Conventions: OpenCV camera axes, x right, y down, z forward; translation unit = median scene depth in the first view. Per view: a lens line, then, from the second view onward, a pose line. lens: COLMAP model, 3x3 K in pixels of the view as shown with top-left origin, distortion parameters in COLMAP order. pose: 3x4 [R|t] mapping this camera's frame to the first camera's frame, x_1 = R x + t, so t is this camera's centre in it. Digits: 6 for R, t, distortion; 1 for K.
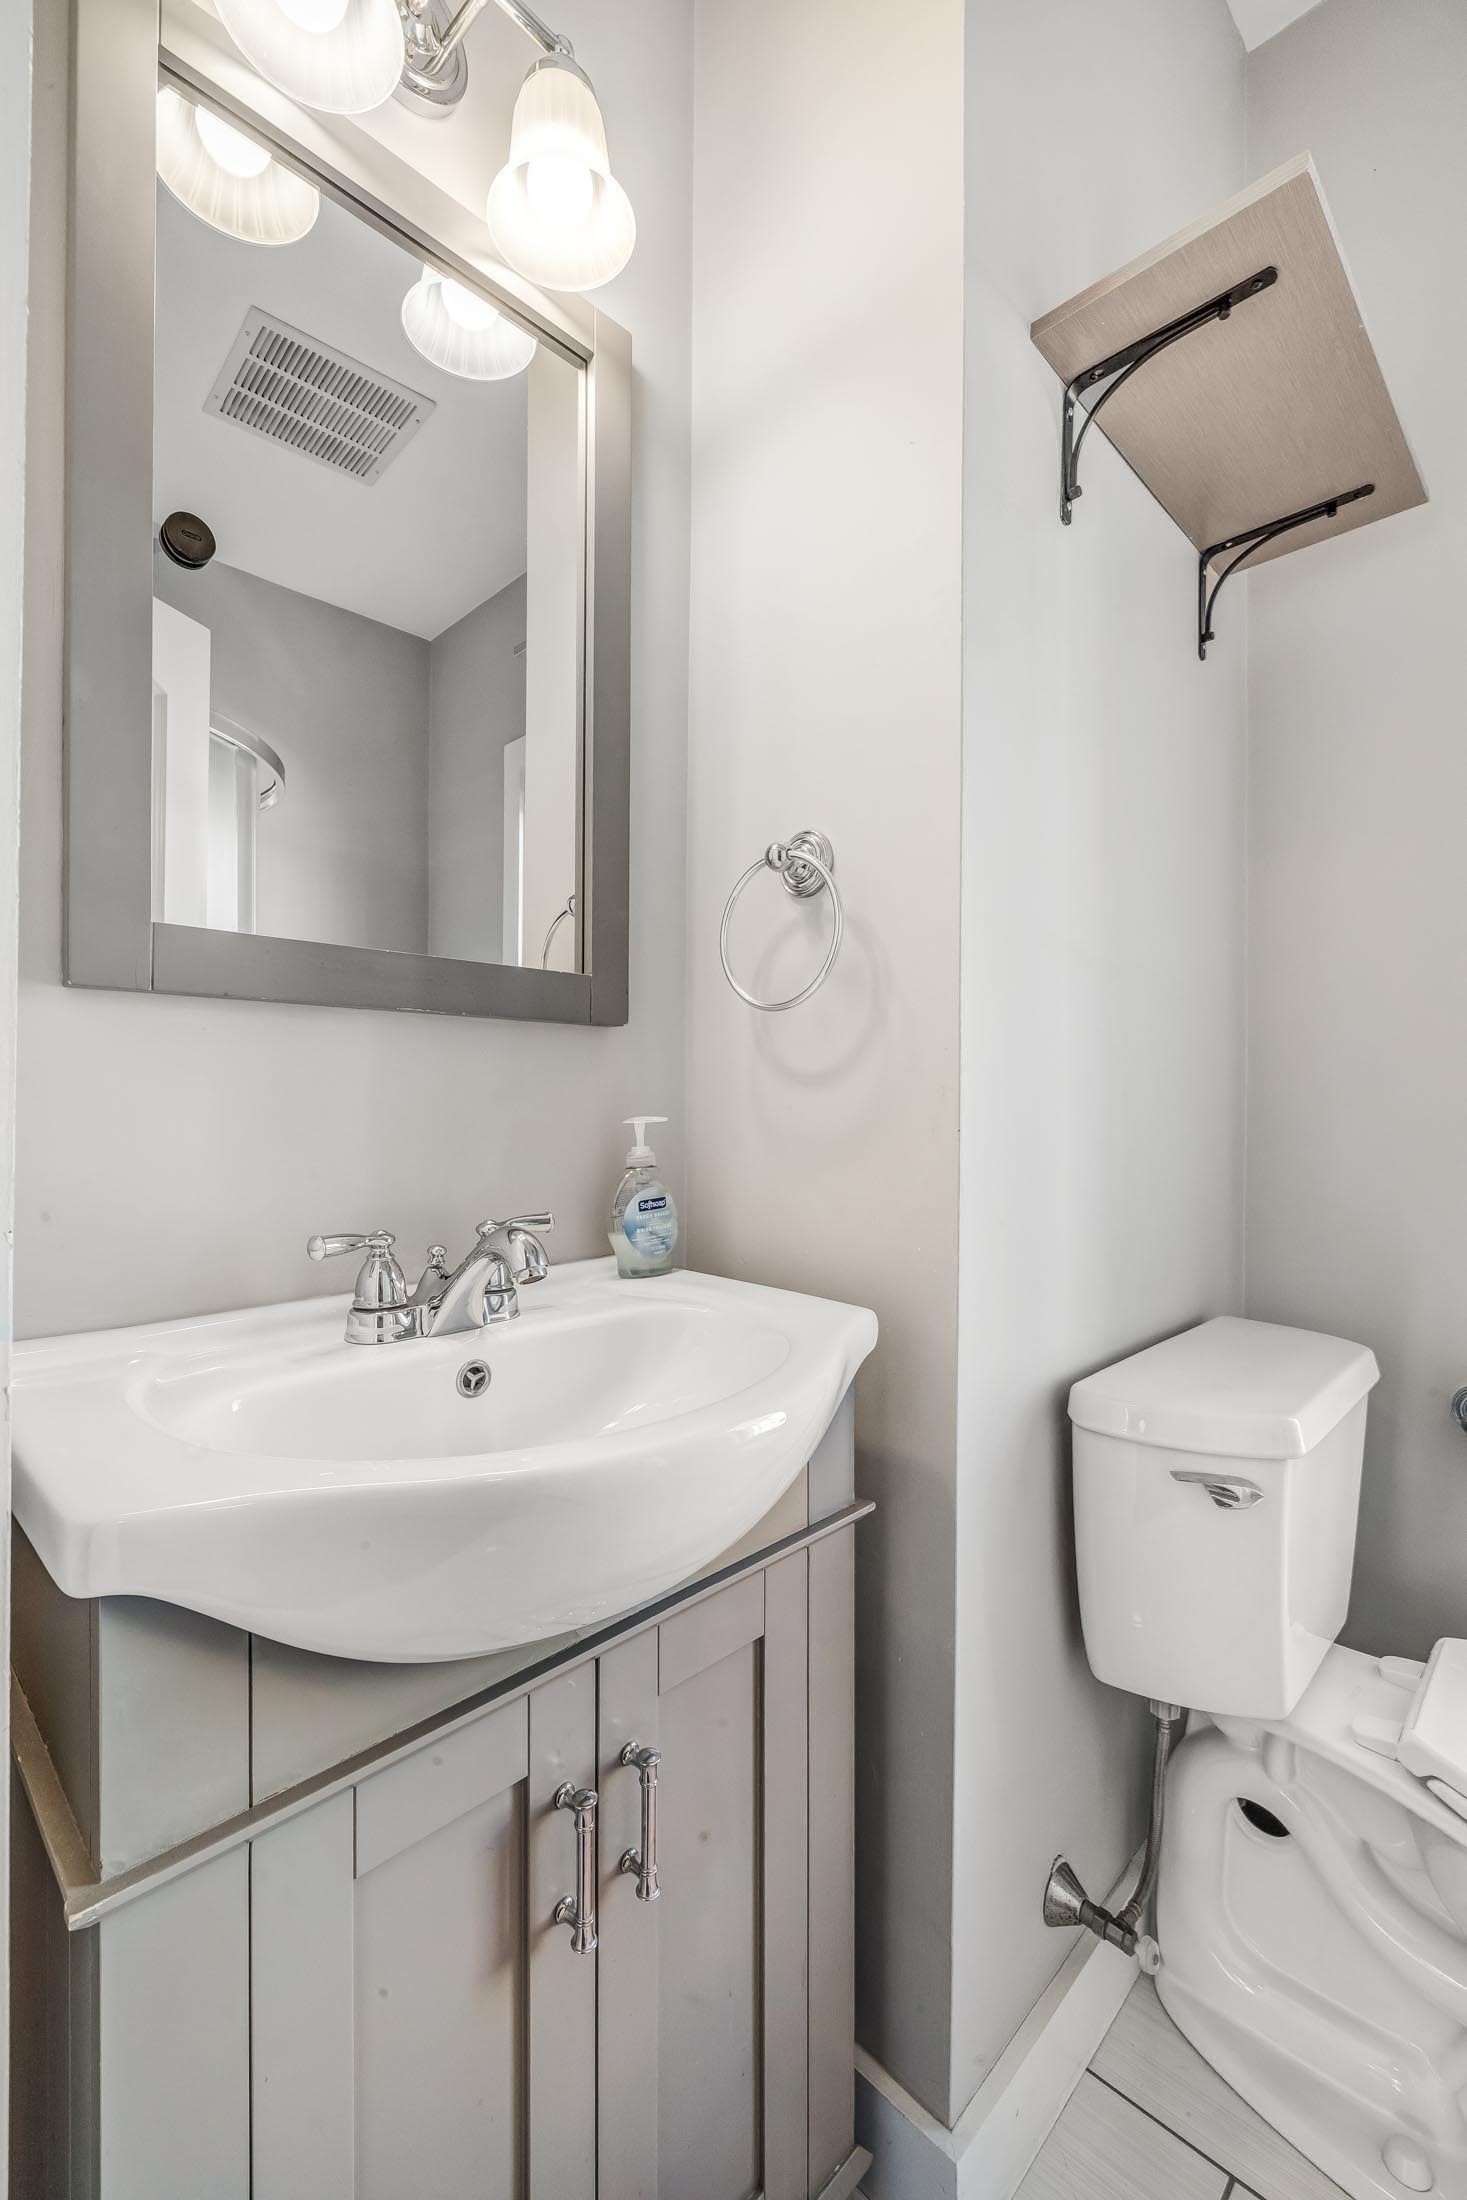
lens RADIAL K [[929.1, 0, 733.5], [0, 929.1, 1100.0], [0, 0, 1]] dist [0.001234, 0.000082]
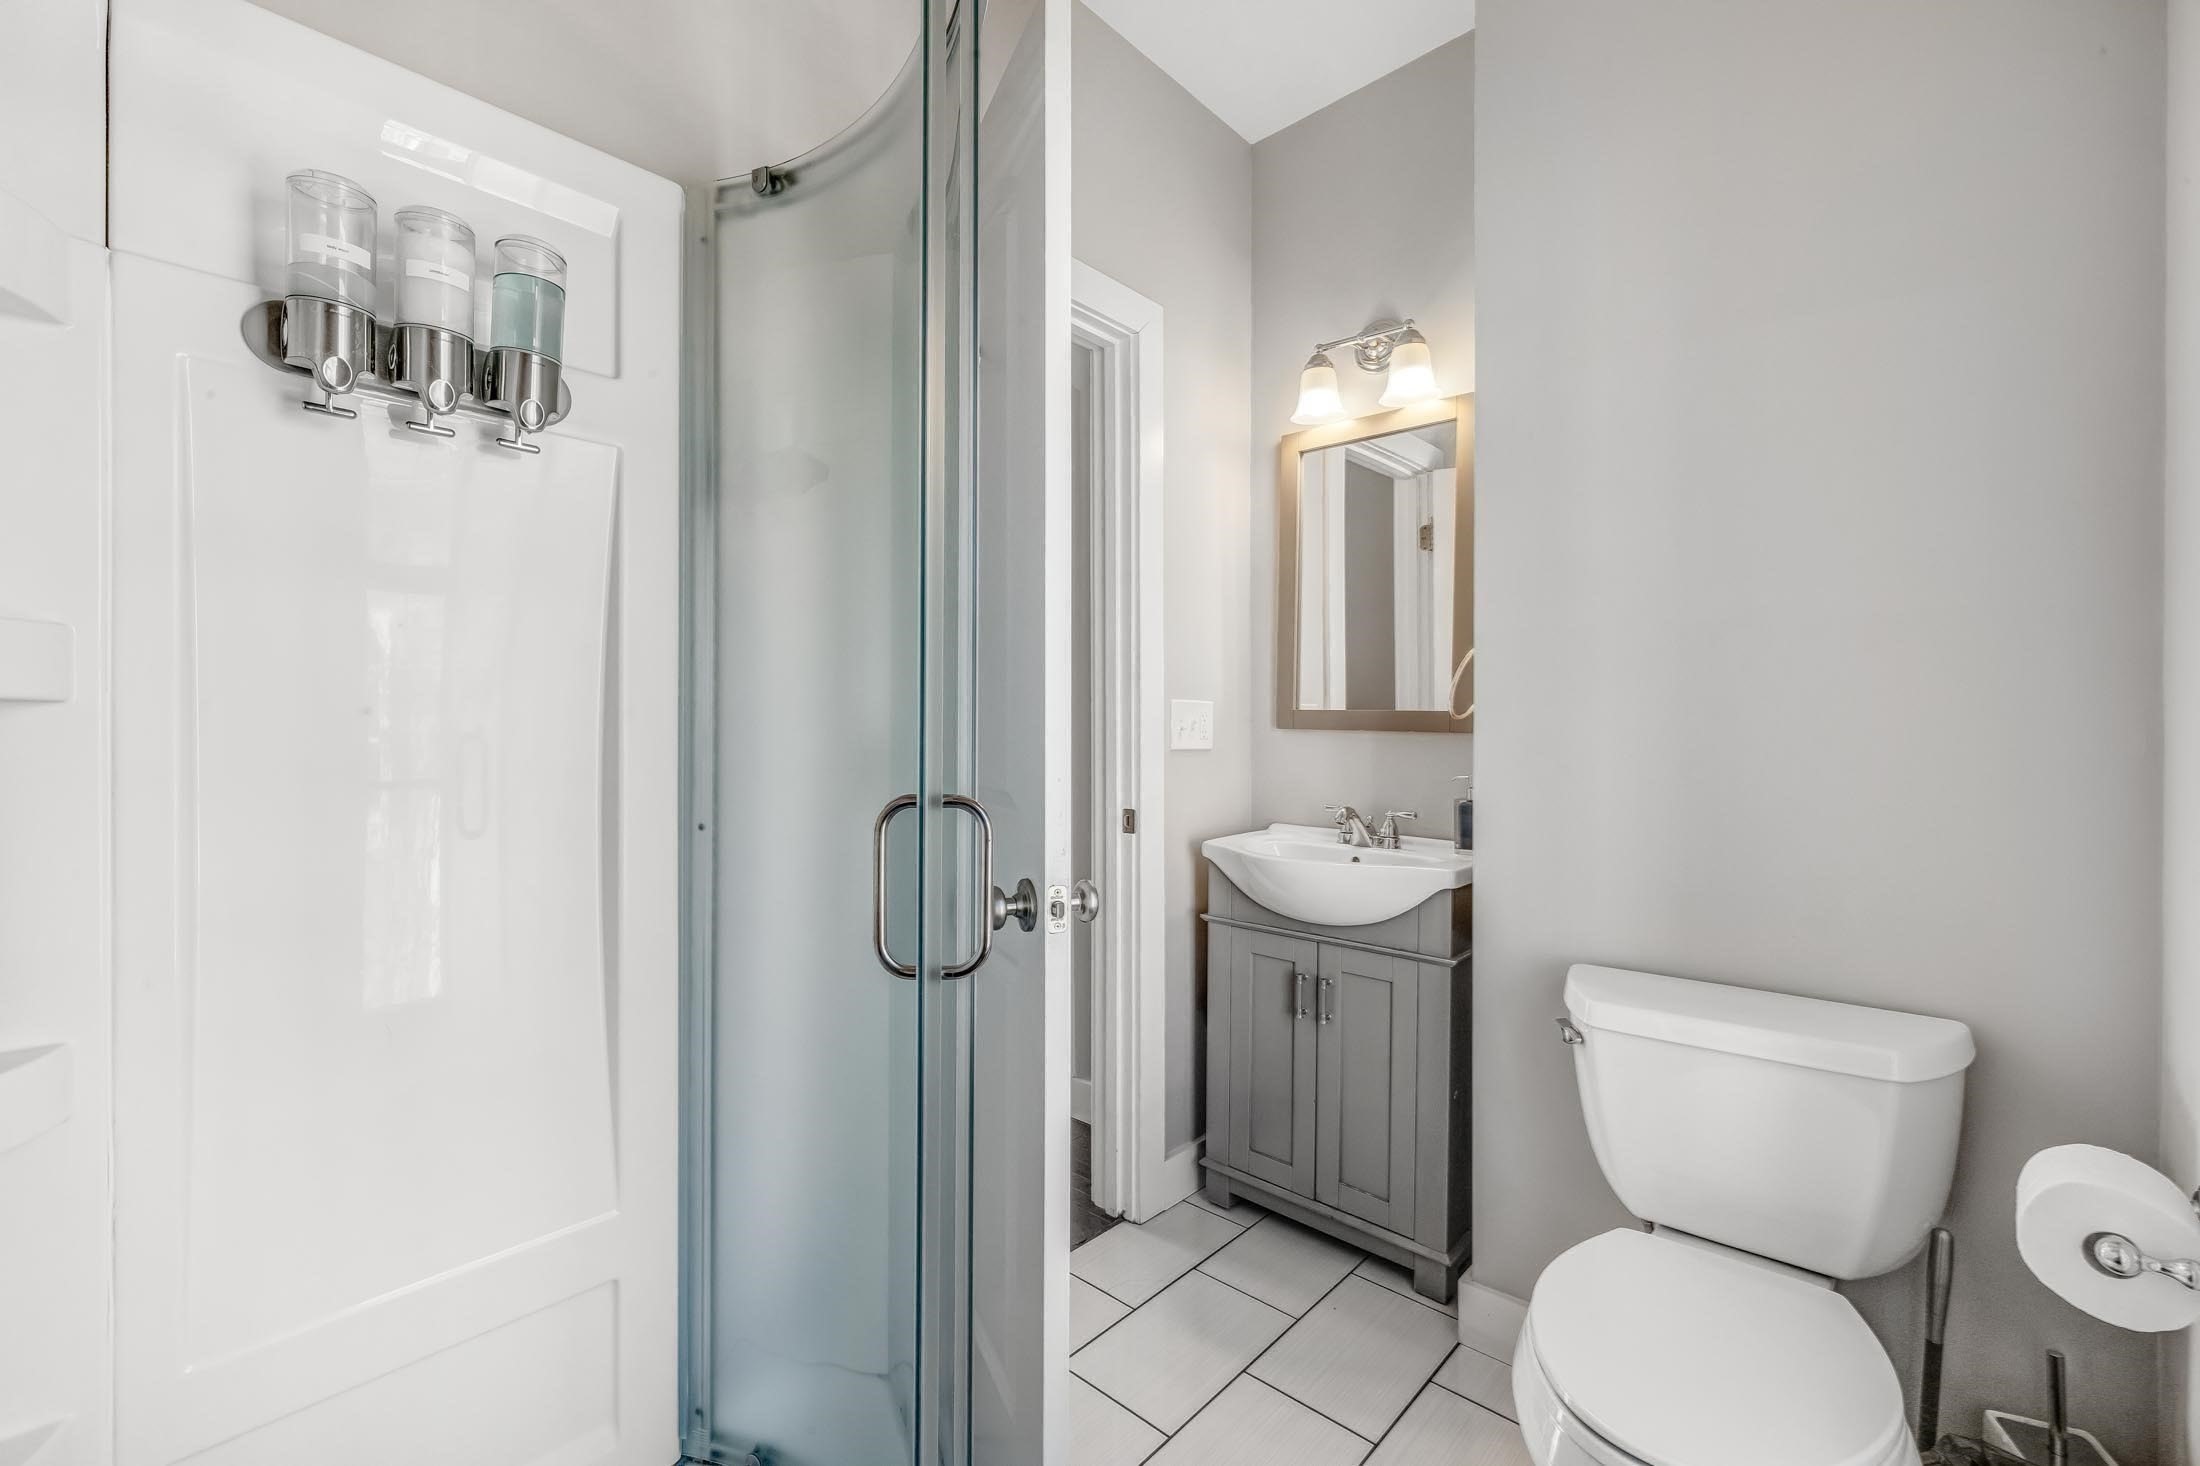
lens RADIAL K [[946.5, 0, 1078.0], [0, 946.5, 728.9], [0, 0, 1]] dist [-0.027951, 0.045540]
pose [[0.010105, 0.005369, -0.999935, 2.824805], [-0.001885, 0.999984, 0.005350, -0.137032], [0.999947, 0.001830, 0.010115, 0.130284]]
